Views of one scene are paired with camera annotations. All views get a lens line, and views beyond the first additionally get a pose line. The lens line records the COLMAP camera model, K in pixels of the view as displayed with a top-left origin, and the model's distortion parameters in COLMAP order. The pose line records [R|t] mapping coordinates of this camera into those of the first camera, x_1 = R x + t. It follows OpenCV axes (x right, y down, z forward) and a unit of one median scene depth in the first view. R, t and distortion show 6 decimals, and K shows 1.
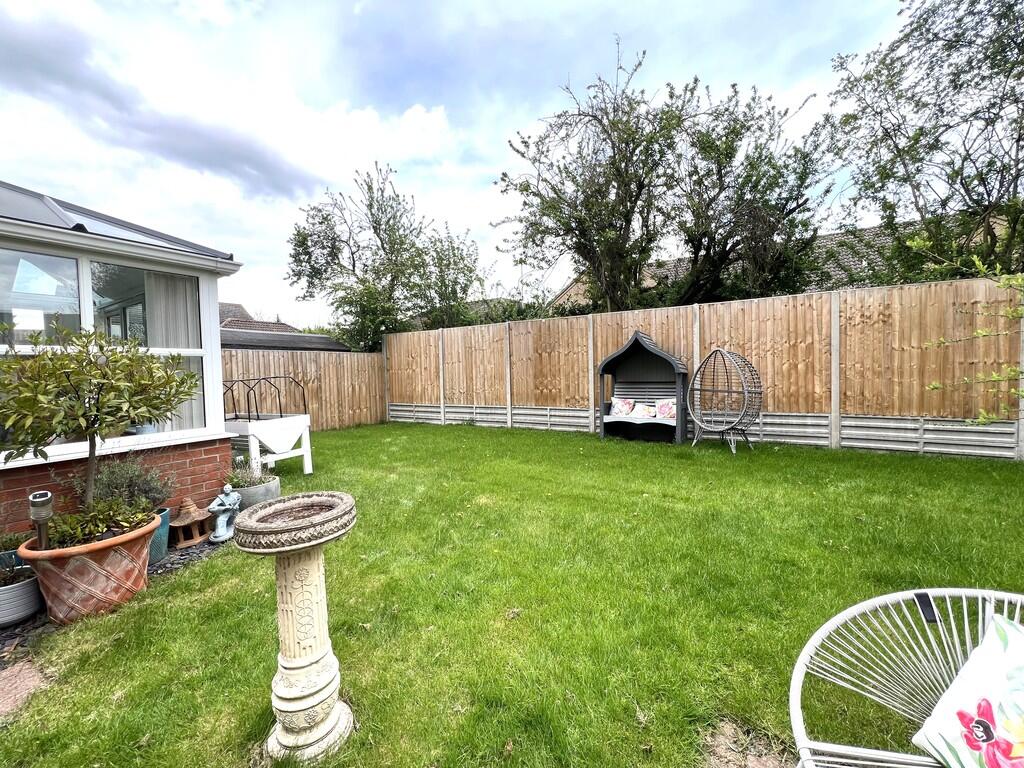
lens RADIAL K [[414.8, 0, 510.9], [0, 414.8, 386.3], [0, 0, 1]] dist [-0.011555, -0.000124]
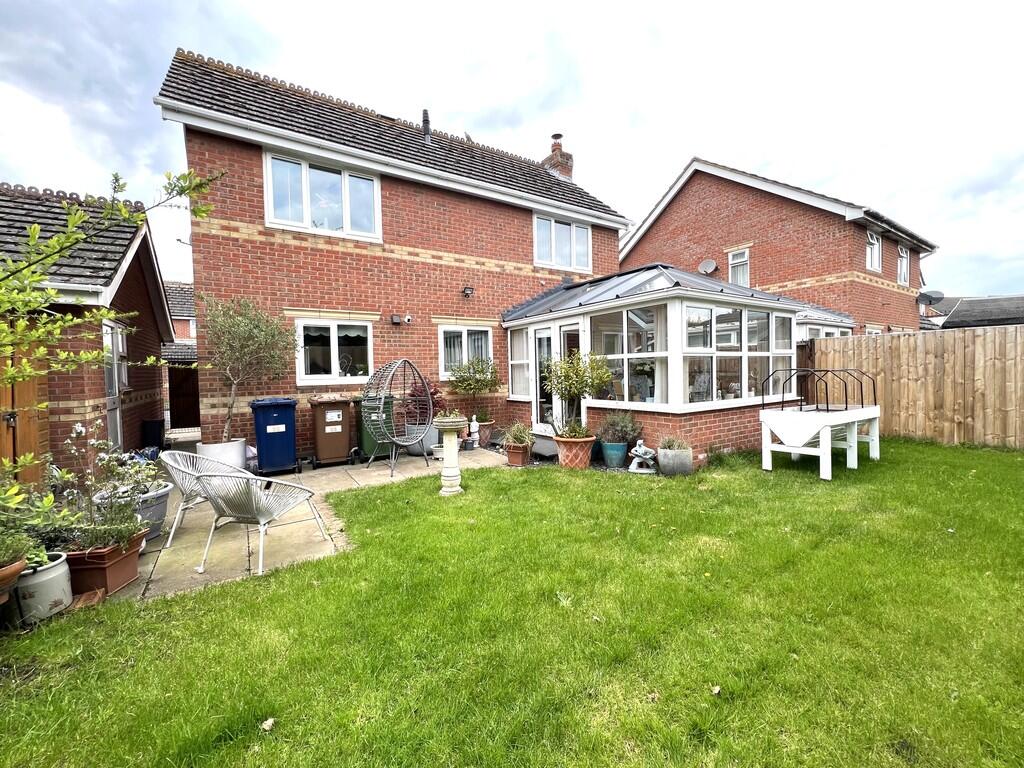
lens RADIAL K [[414.8, 0, 514.8], [0, 414.8, 380.4], [0, 0, 1]] dist [-0.011555, -0.000124]
pose [[-0.415283, 0.044669, -0.908595, 0.586793], [0.002480, 0.998846, 0.047972, -0.043250], [0.909689, 0.017669, -0.414914, 0.775356]]
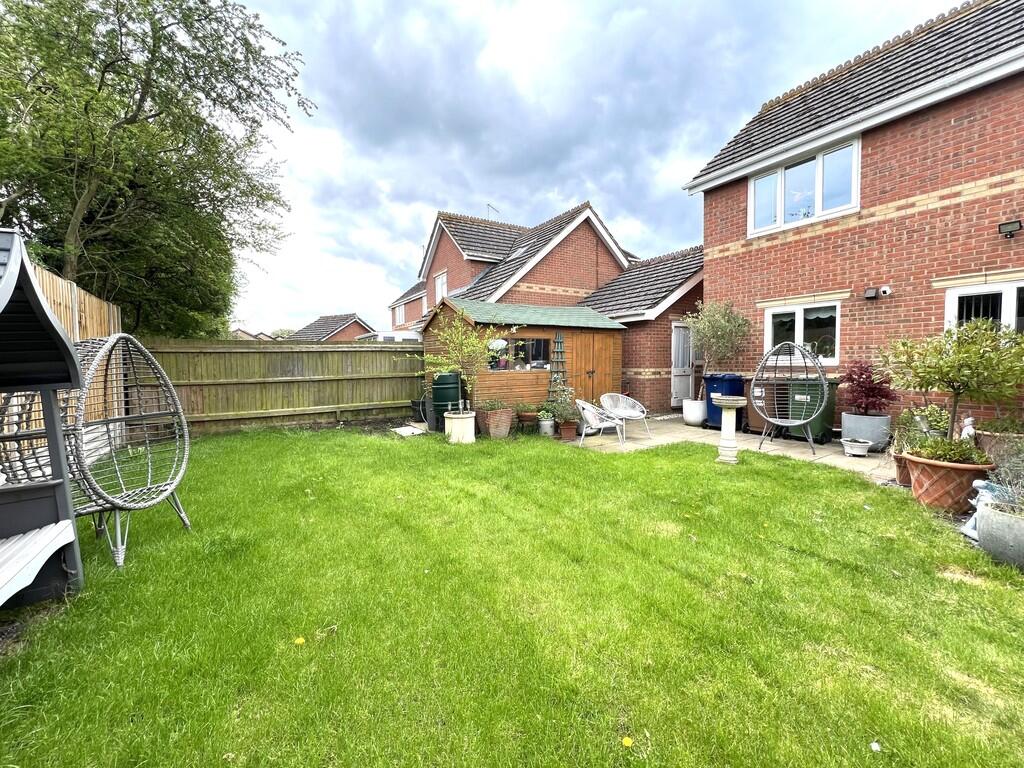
lens RADIAL K [[414.8, 0, 515.6], [0, 414.8, 382.0], [0, 0, 1]] dist [-0.011555, -0.000124]
pose [[-0.899777, -0.001295, 0.436349, -0.110436], [0.029374, 0.997547, 0.063533, -0.030429], [-0.435361, 0.069983, -0.897532, 1.381448]]
